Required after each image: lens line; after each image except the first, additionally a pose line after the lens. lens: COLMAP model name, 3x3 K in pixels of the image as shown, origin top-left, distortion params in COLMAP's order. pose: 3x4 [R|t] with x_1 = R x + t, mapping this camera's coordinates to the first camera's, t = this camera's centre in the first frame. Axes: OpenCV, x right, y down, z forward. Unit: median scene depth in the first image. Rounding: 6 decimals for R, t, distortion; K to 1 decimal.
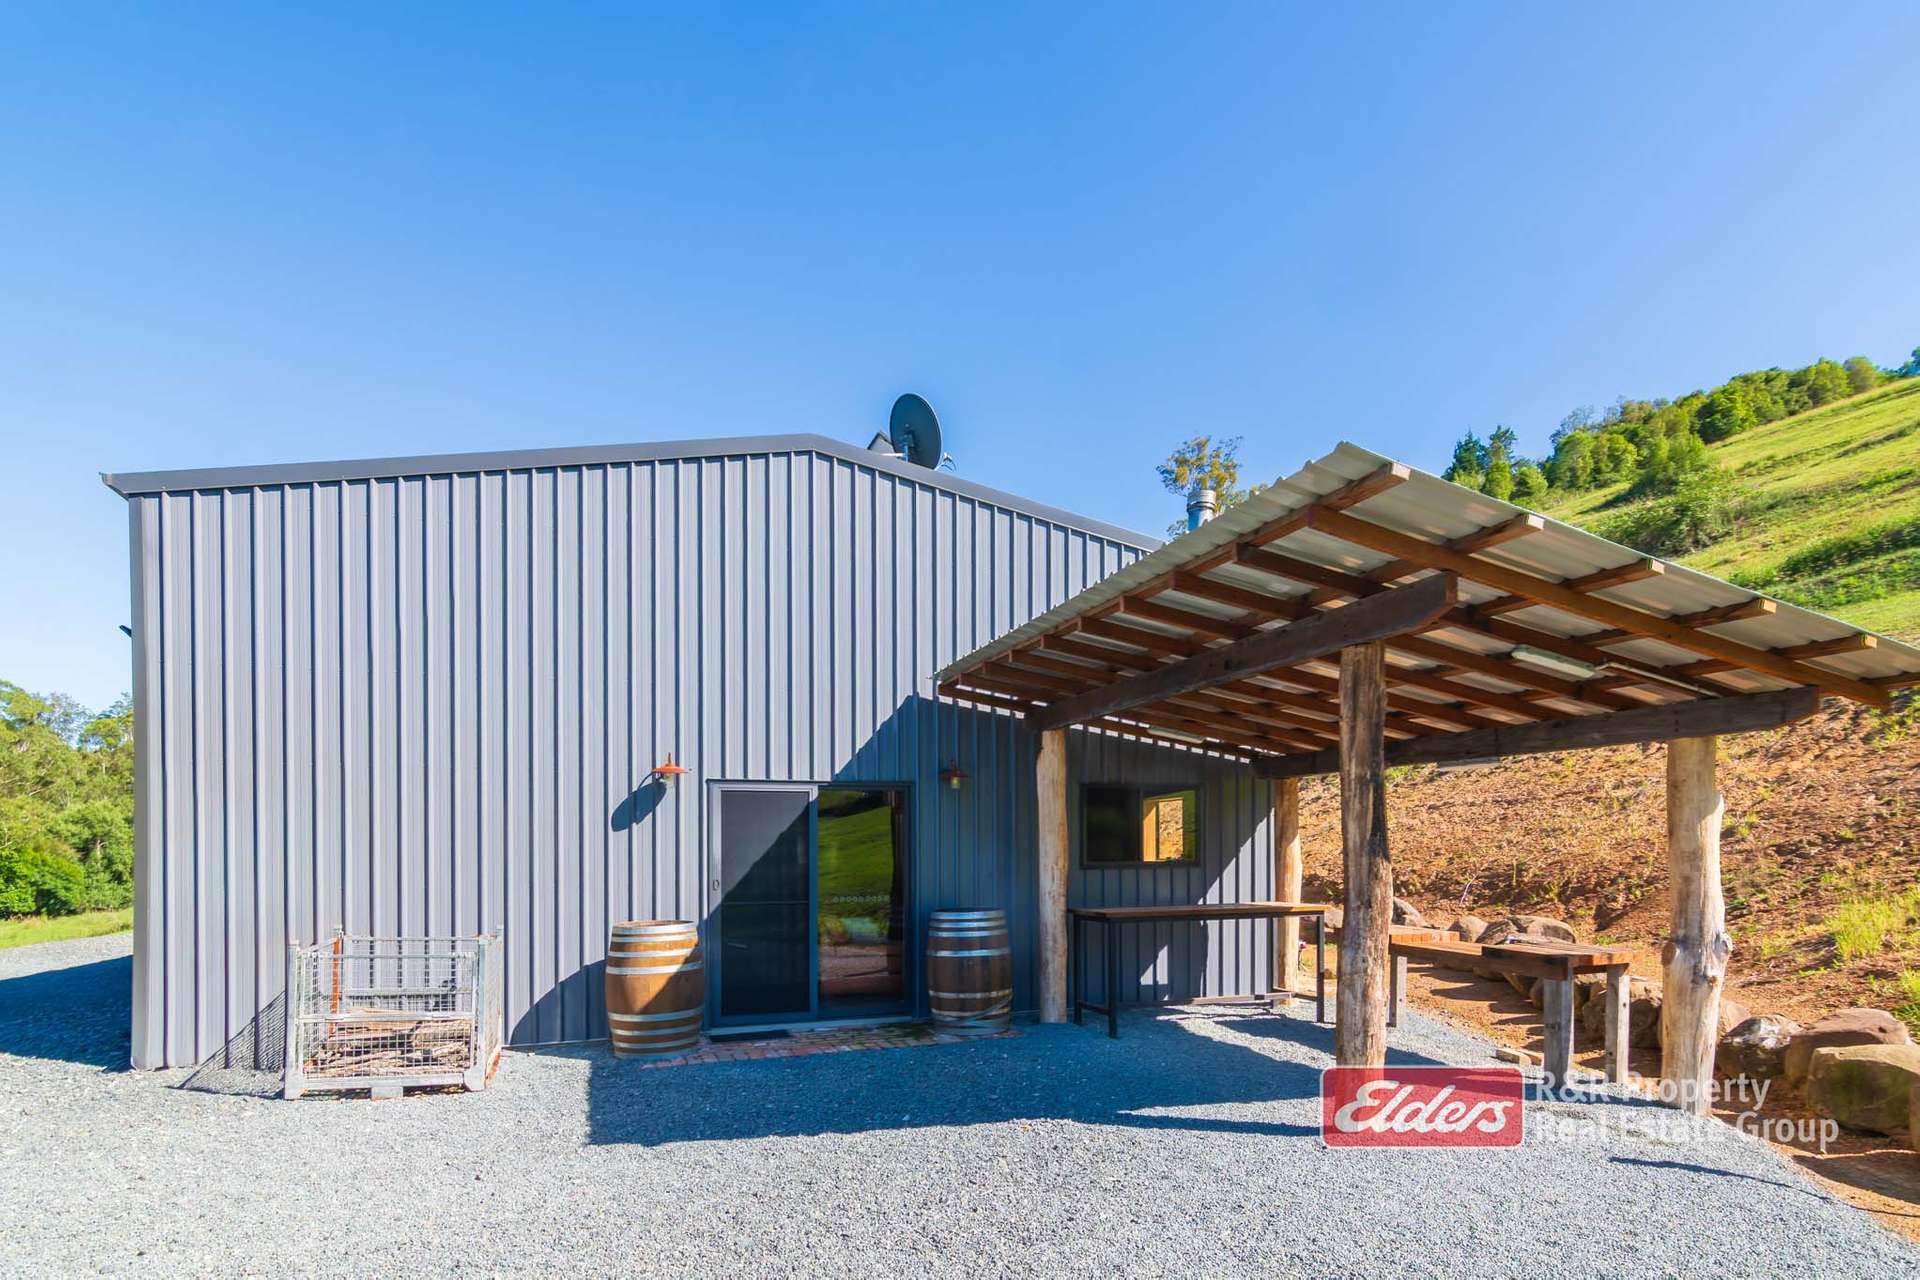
lens RADIAL K [[786.8, 0, 960.2], [0, 786.8, 663.5], [0, 0, 1]] dist [0.001754, 0.000255]
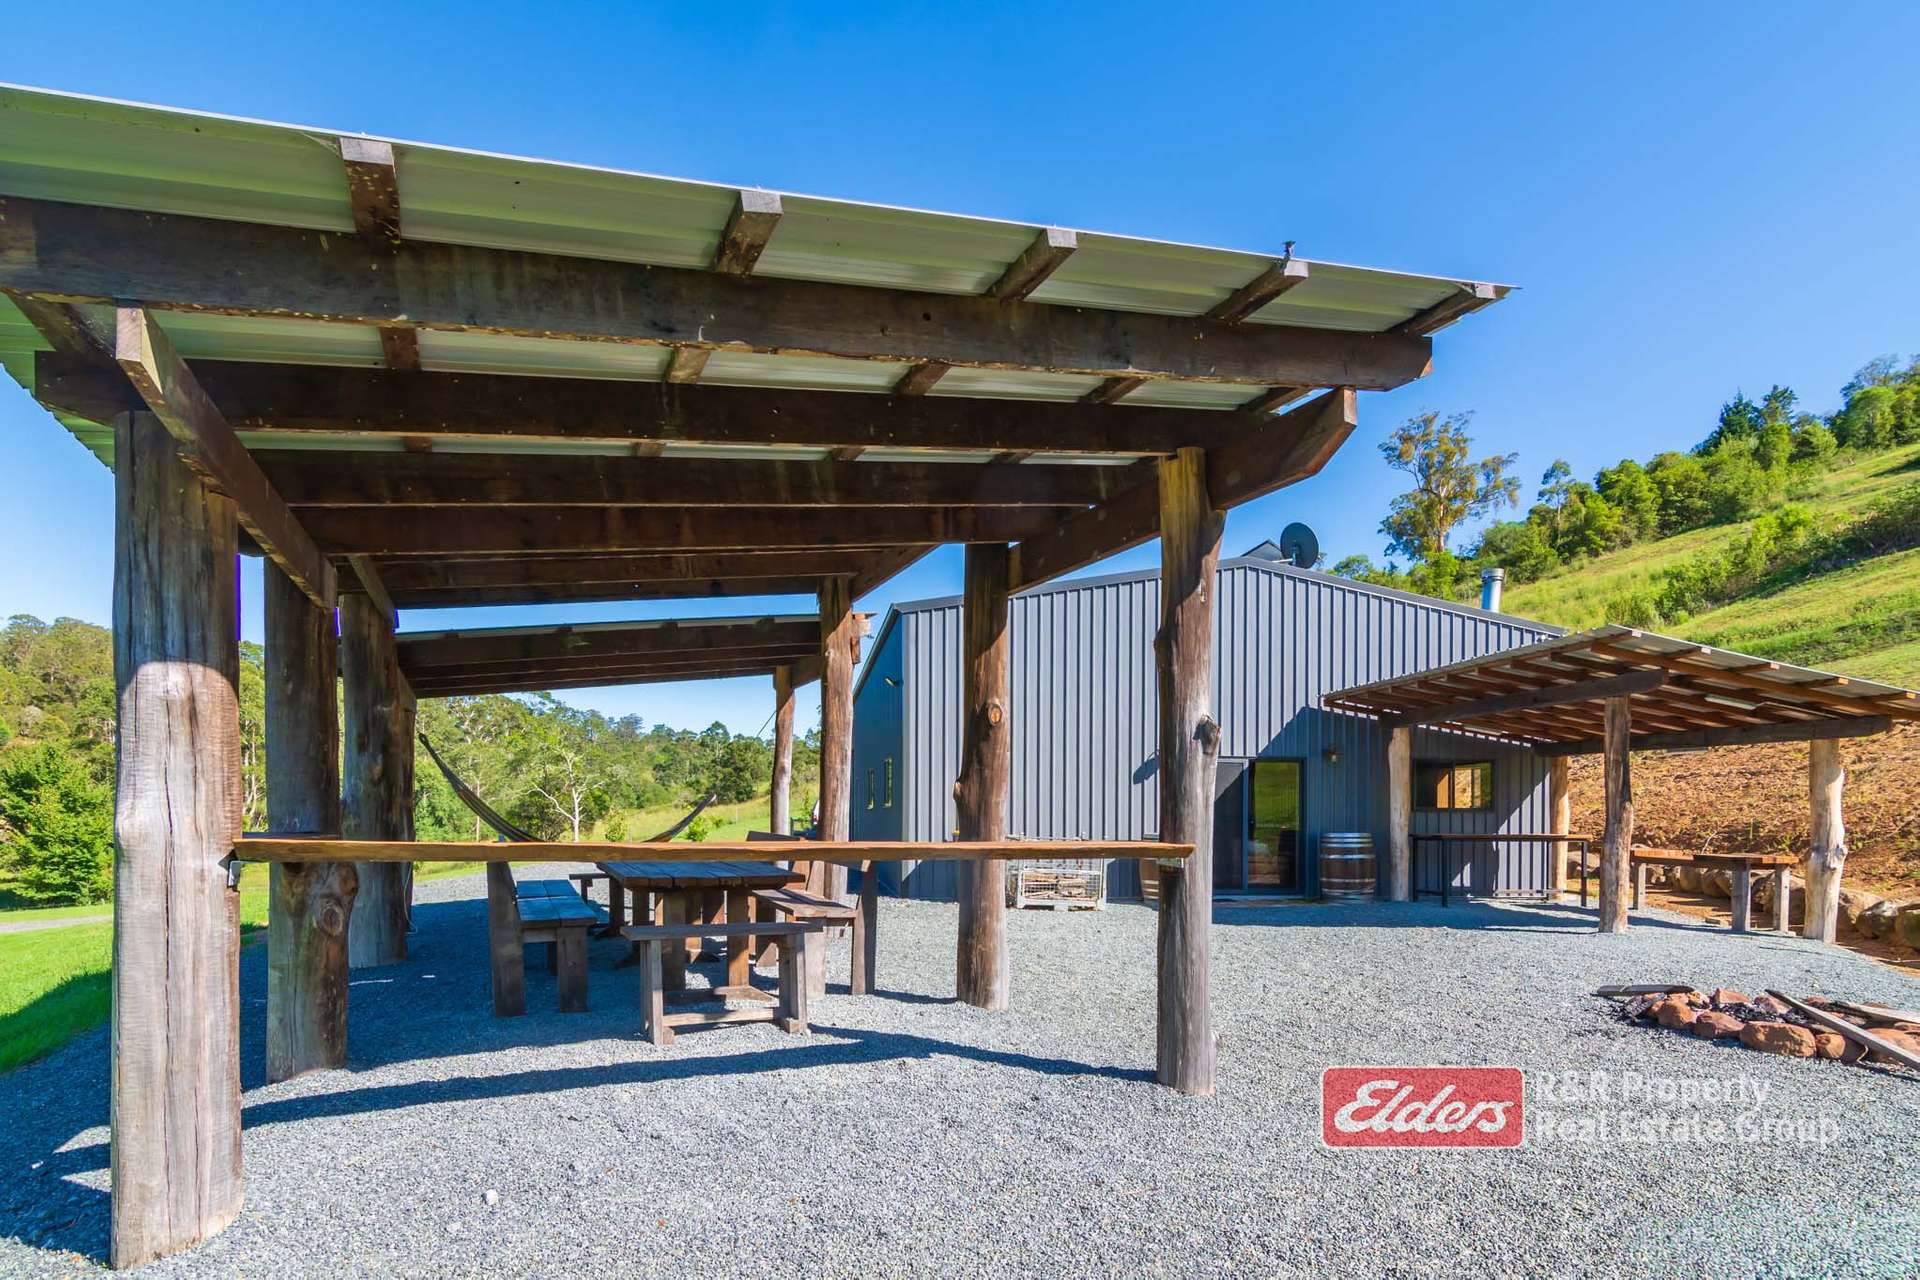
lens RADIAL K [[786.8, 0, 960.2], [0, 786.8, 663.5], [0, 0, 1]] dist [0.001754, 0.000255]
pose [[0.976467, -0.018980, -0.214831, -0.401079], [0.028383, 0.998765, 0.040770, -0.134835], [0.213792, -0.045908, 0.975800, -0.763315]]
